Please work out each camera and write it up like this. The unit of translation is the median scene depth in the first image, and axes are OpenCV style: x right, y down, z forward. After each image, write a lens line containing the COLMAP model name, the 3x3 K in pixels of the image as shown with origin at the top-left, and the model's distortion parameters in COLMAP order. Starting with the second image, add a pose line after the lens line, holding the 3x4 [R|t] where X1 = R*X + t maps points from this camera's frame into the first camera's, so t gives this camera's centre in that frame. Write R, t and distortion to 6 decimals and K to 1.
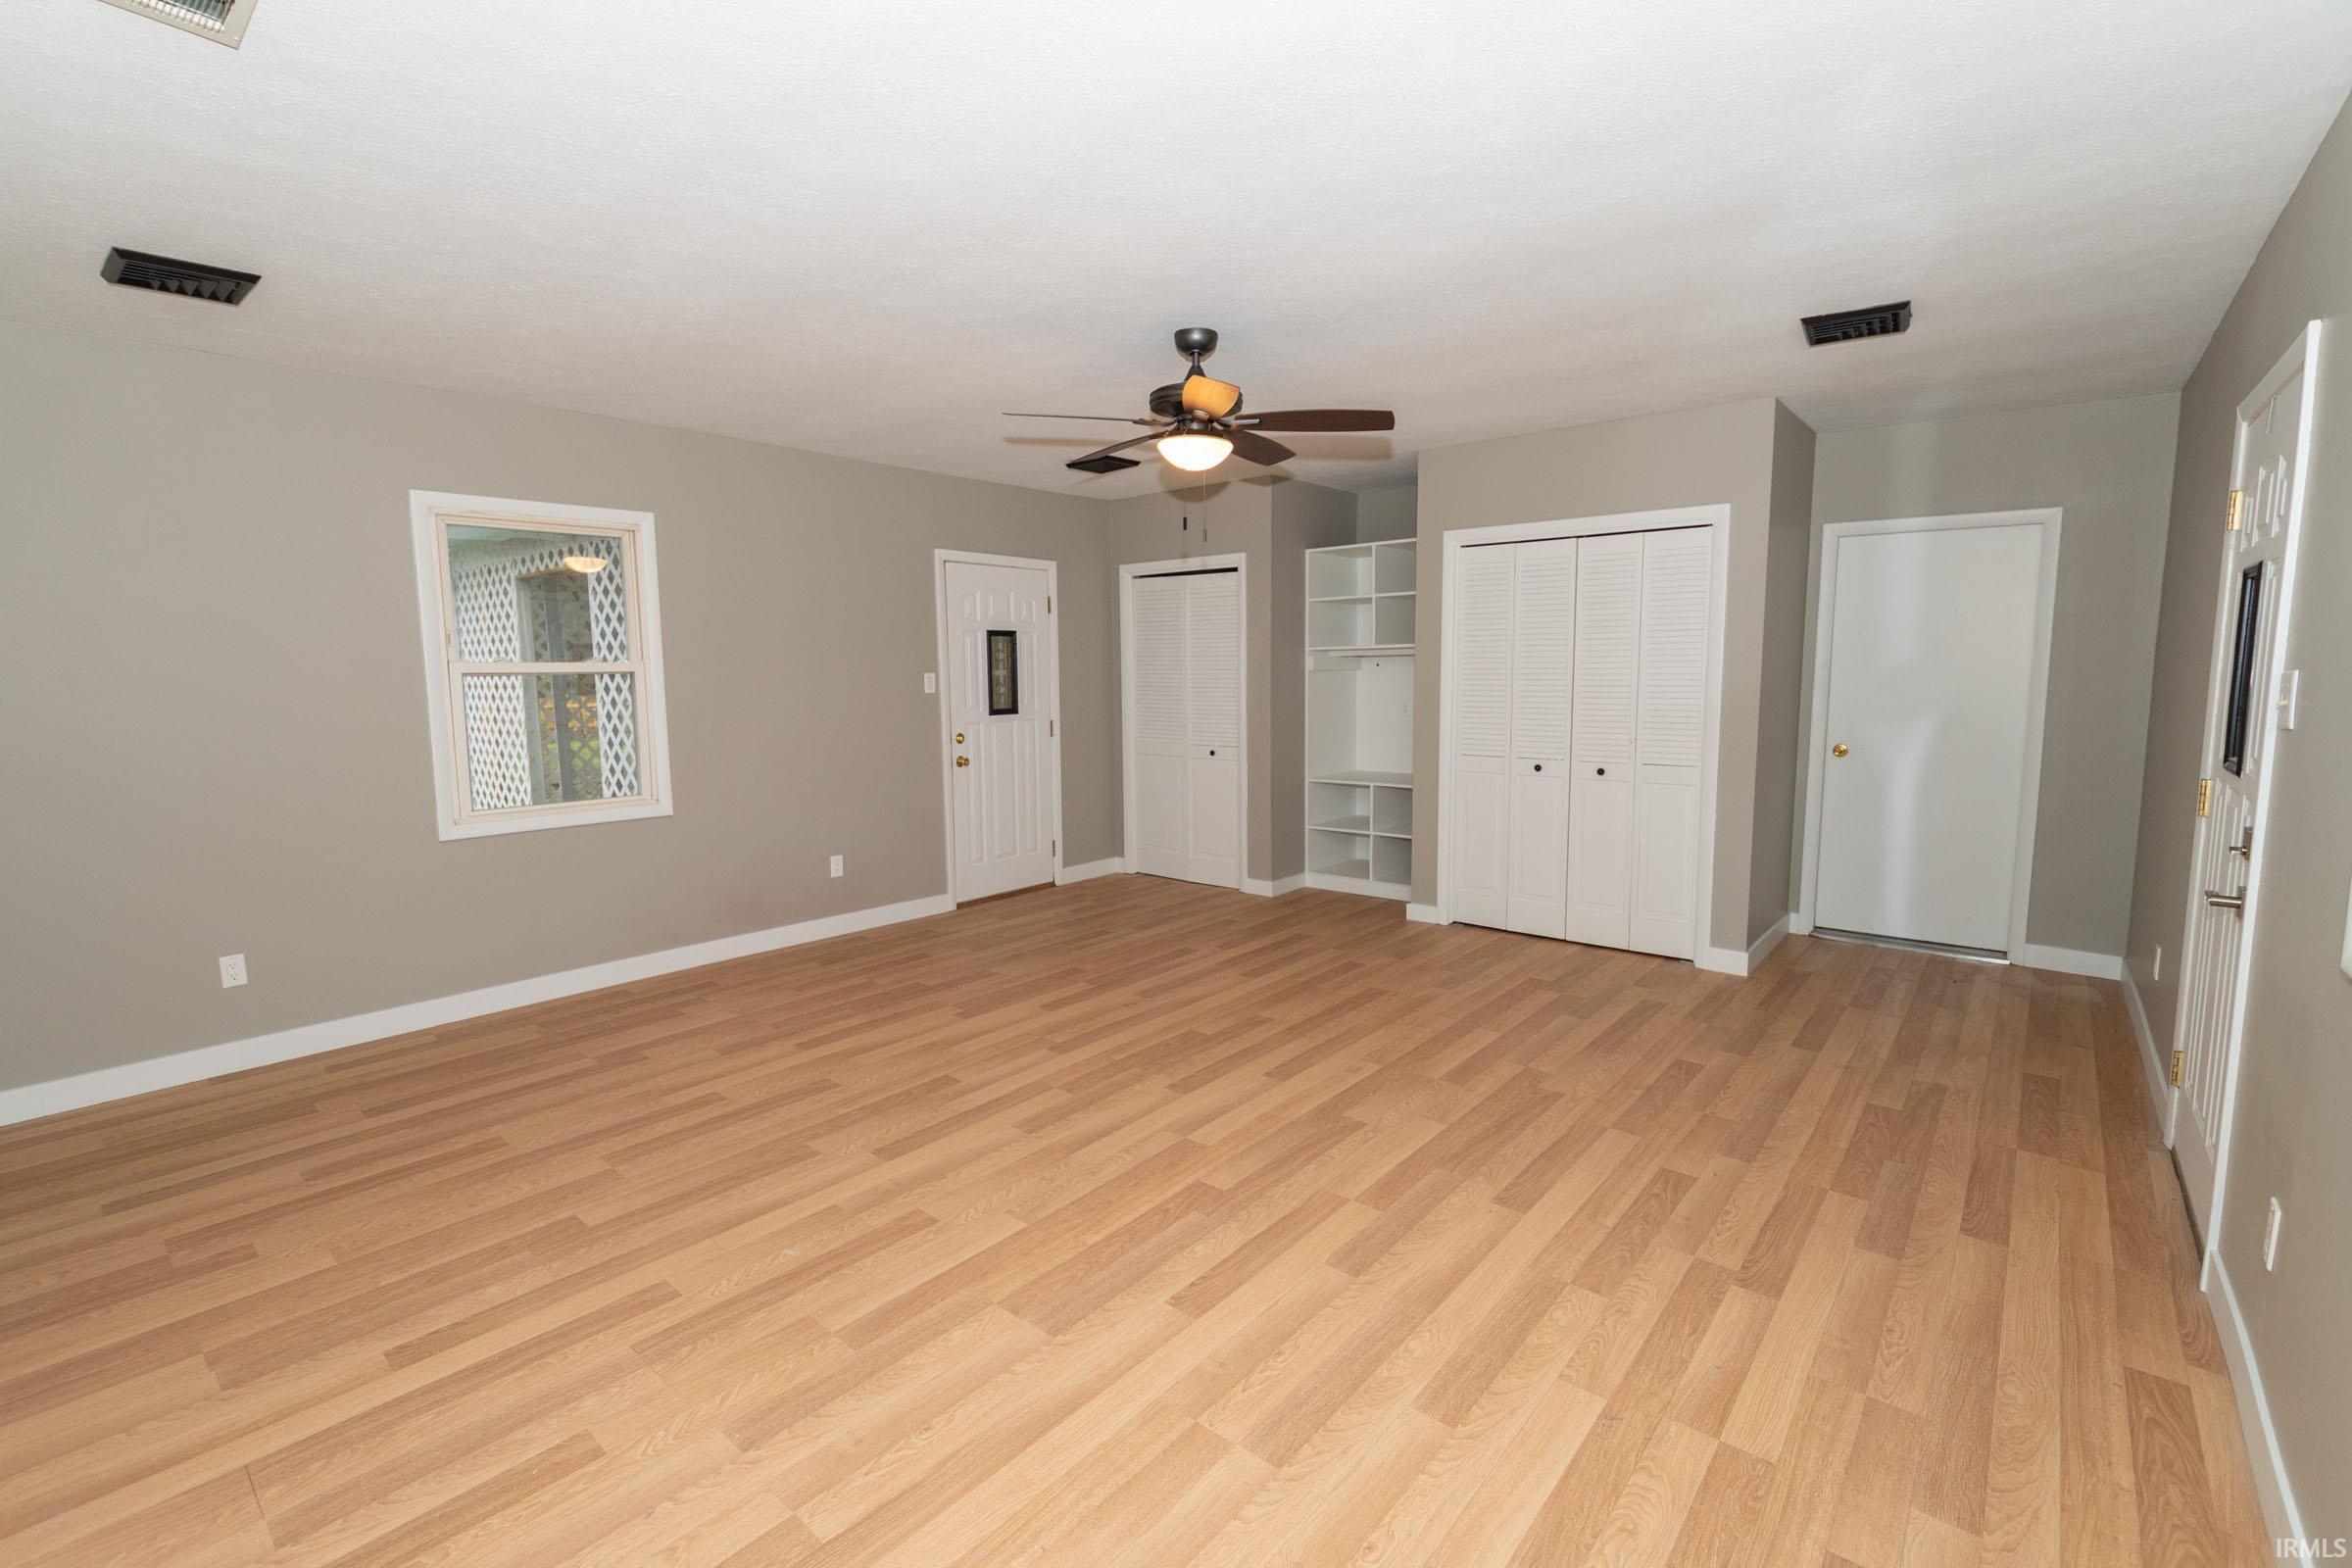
lens RADIAL K [[1022.7, 0, 1159.3], [0, 1022.7, 785.4], [0, 0, 1]] dist [0.003414, 0.000343]
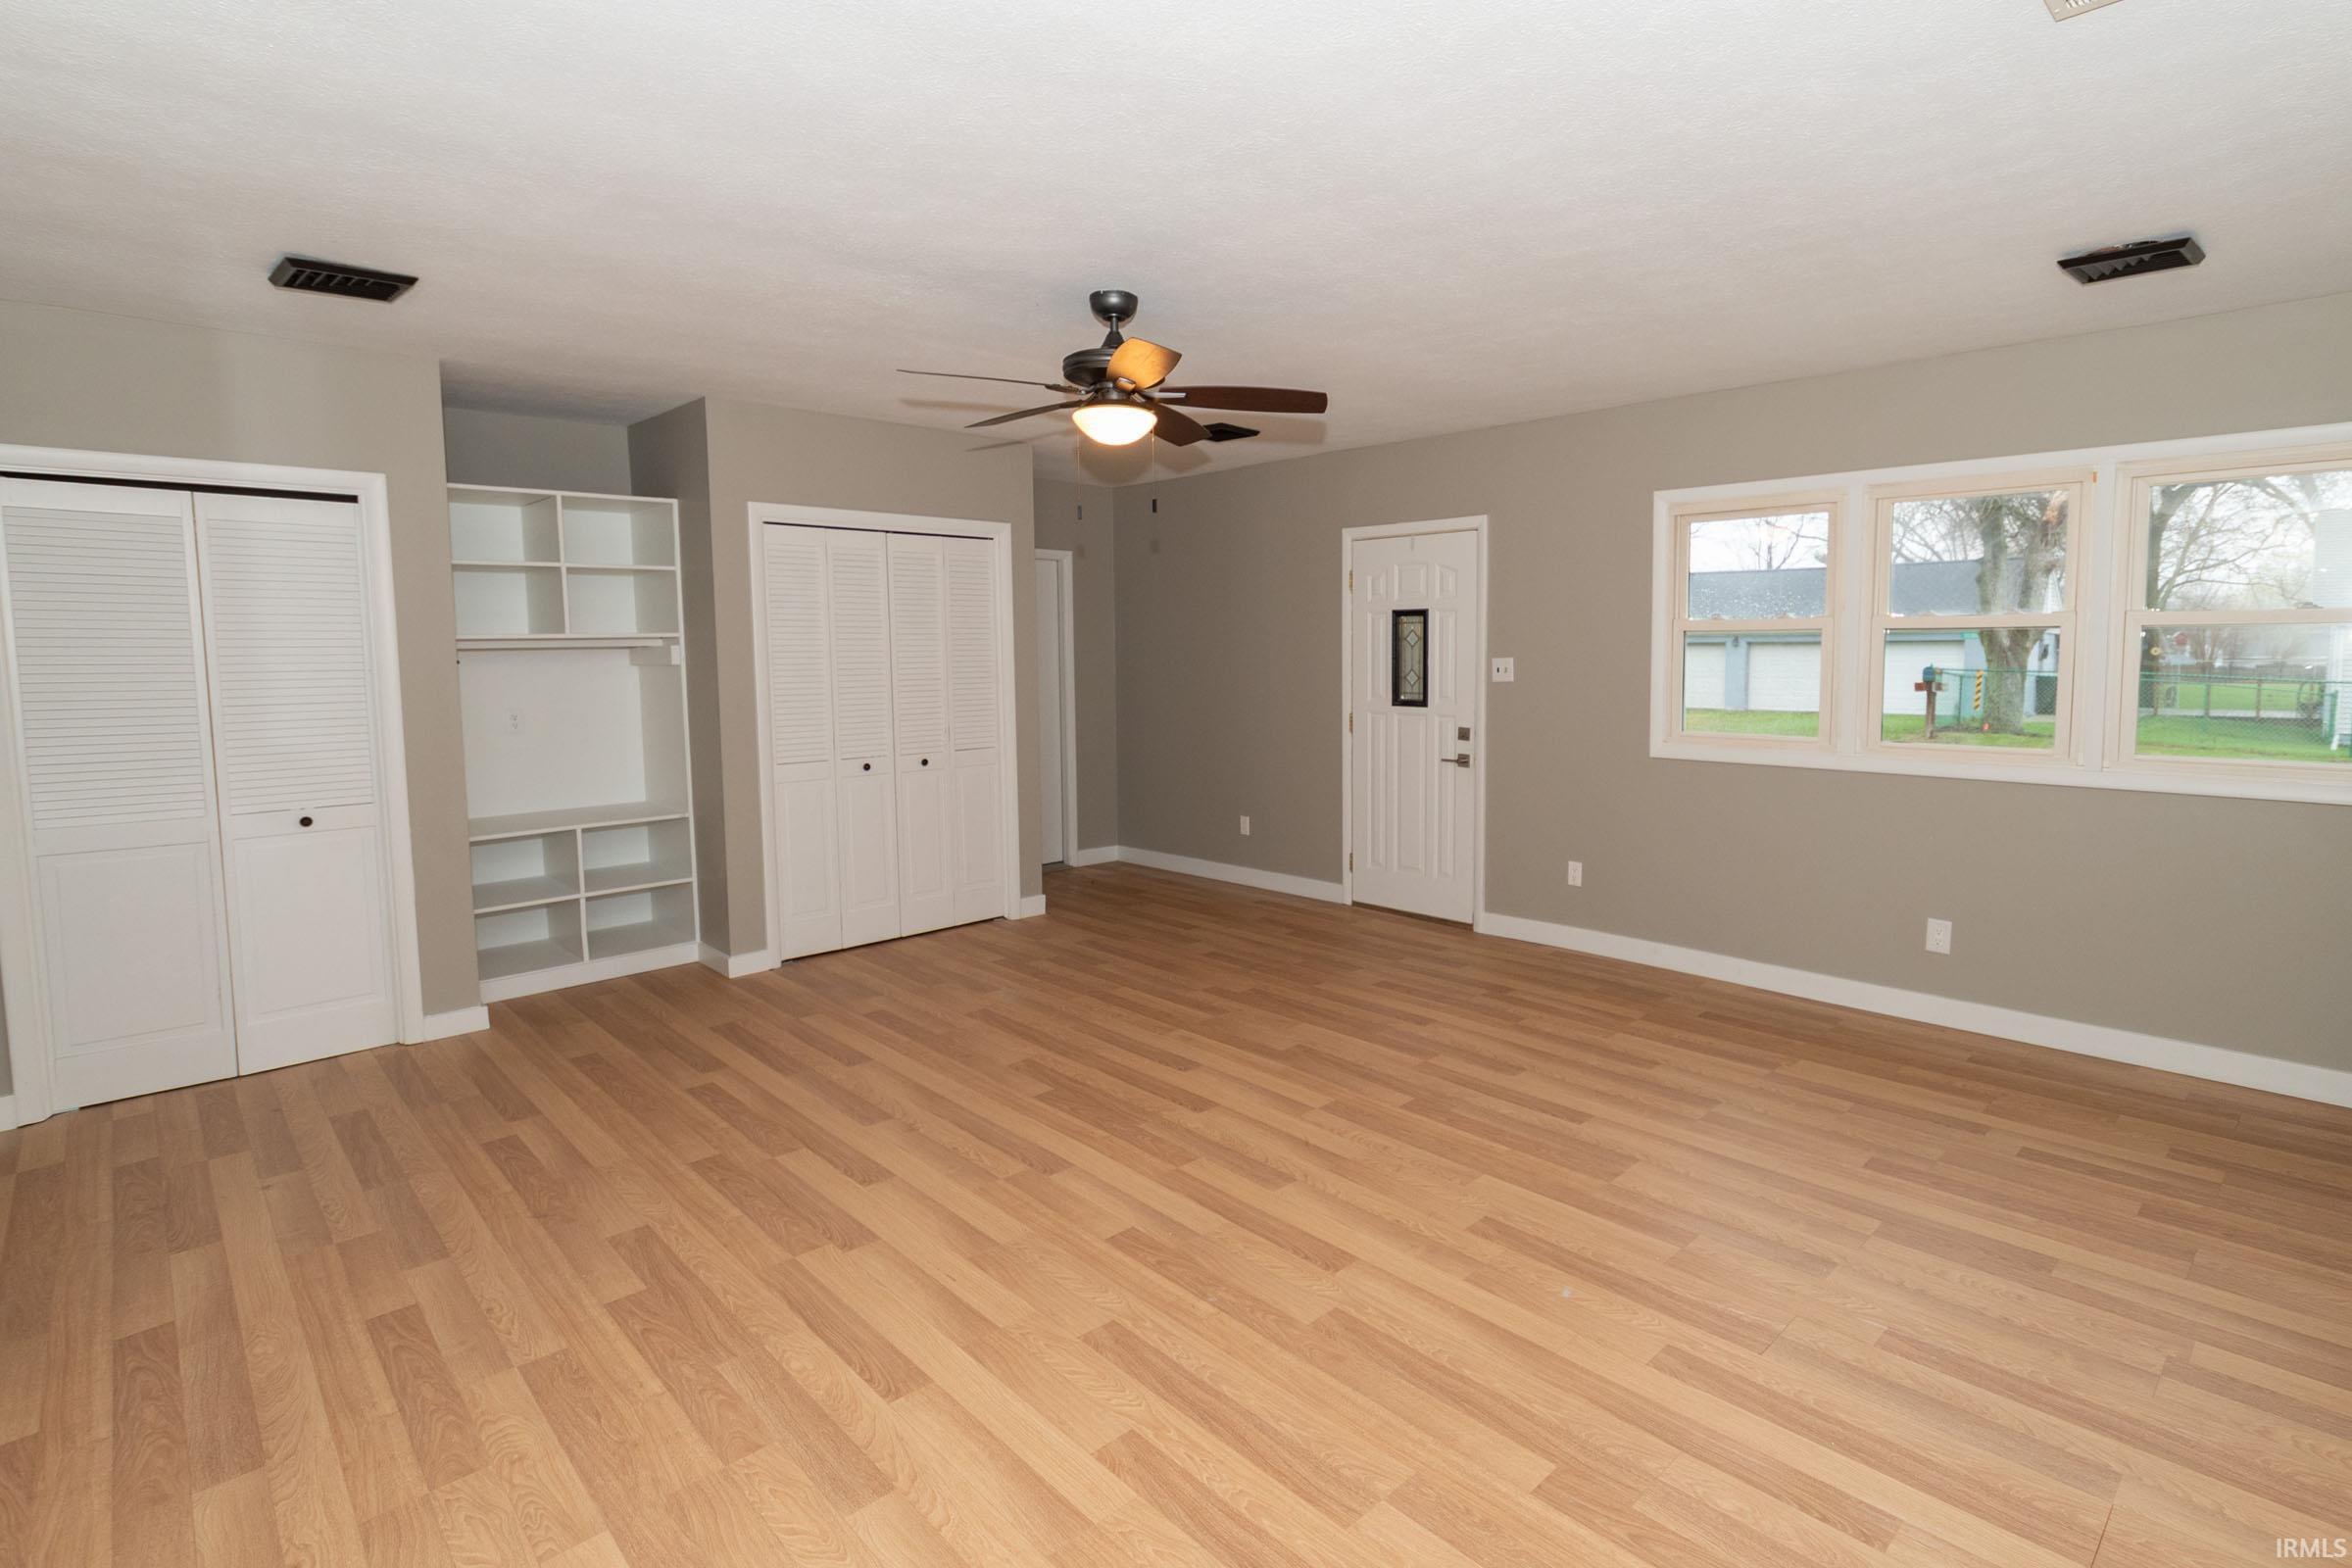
lens RADIAL K [[1154.3, 0, 1233.1], [0, 1154.3, 786.7], [0, 0, 1]] dist [-0.010810, -0.000928]
pose [[0.085068, -0.112686, 0.989982, -1.001177], [0.126740, 0.986737, 0.101426, -0.097608], [-0.988282, 0.116842, 0.098222, 0.844620]]
